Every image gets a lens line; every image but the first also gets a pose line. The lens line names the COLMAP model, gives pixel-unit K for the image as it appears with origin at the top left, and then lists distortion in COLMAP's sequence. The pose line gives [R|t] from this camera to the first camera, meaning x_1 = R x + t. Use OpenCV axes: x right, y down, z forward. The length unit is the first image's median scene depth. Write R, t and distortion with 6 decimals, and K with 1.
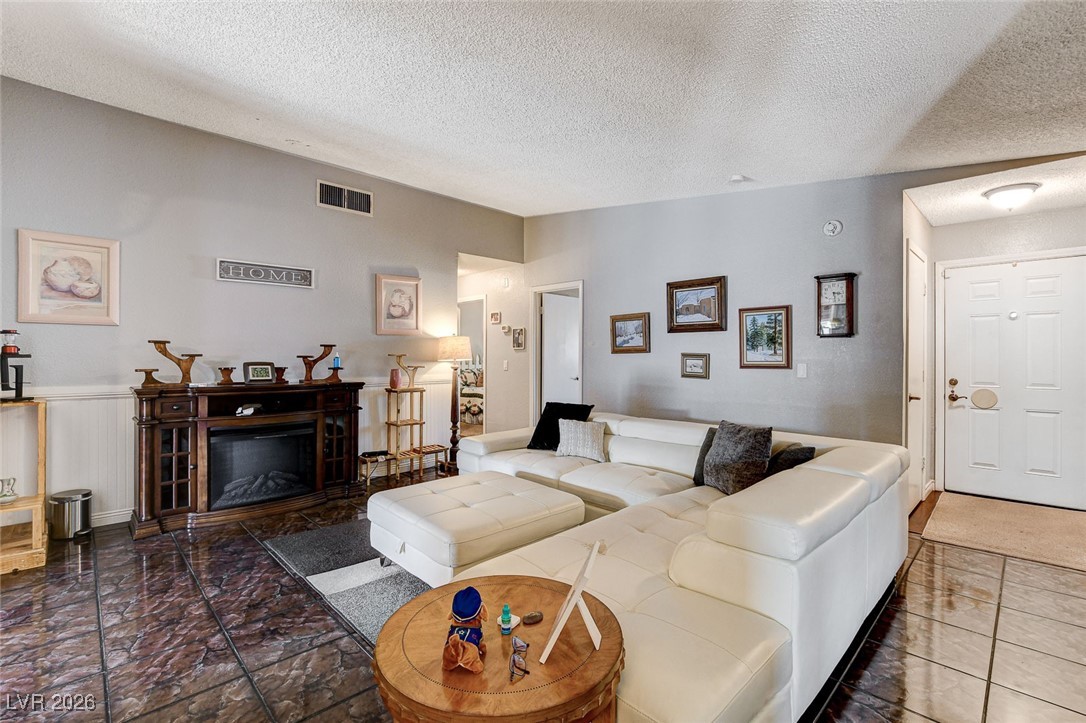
lens RADIAL K [[478.7, 0, 542.0], [0, 478.7, 354.1], [0, 0, 1]] dist [-0.017923, 0.002984]
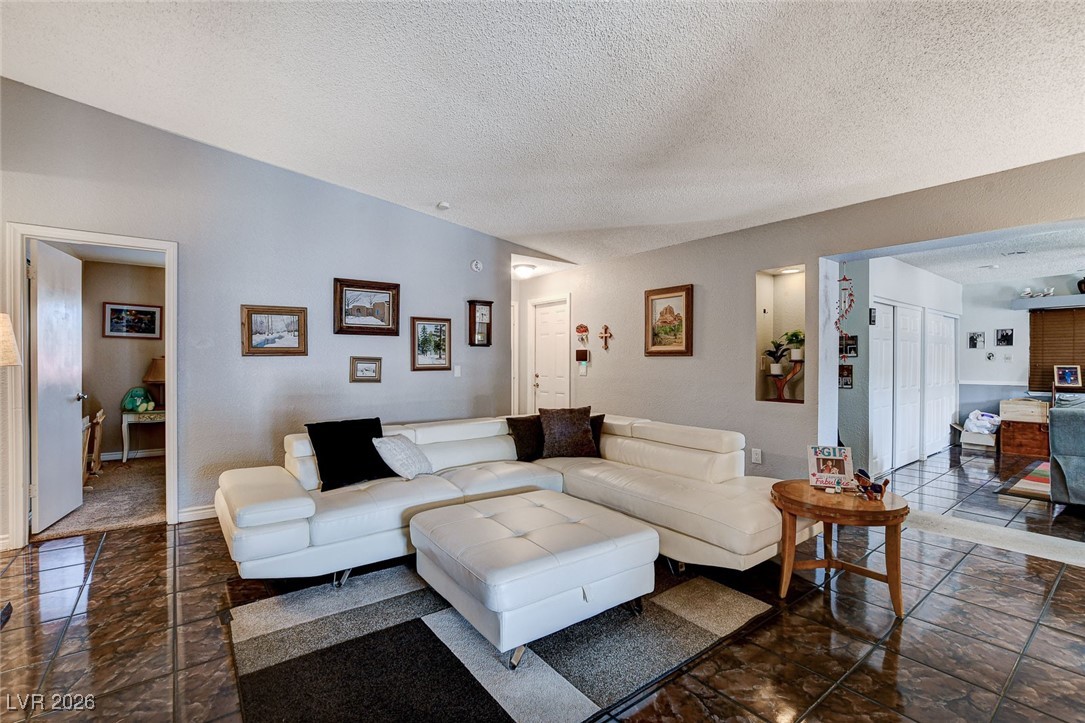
lens RADIAL K [[478.3, 0, 542.3], [0, 478.3, 363.2], [0, 0, 1]] dist [-0.017923, 0.002984]
pose [[0.133972, -0.008491, 0.990949, -0.650746], [-0.005524, 0.999941, 0.009314, 0.000196], [-0.990970, -0.006722, 0.133918, 0.566585]]
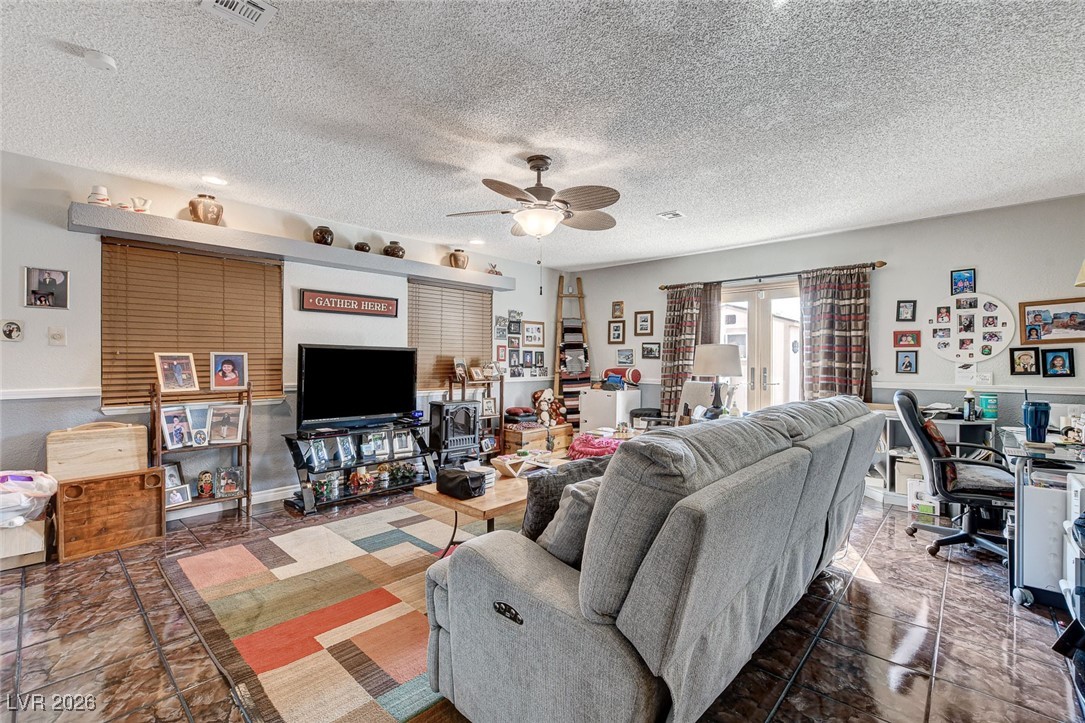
lens RADIAL K [[478.3, 0, 543.3], [0, 478.3, 360.1], [0, 0, 1]] dist [-0.017923, 0.002984]
pose [[-0.998734, -0.006124, -0.049935, 0.493860], [-0.006048, 0.999980, -0.001673, 0.023004], [0.049945, -0.001369, -0.998751, -0.067031]]
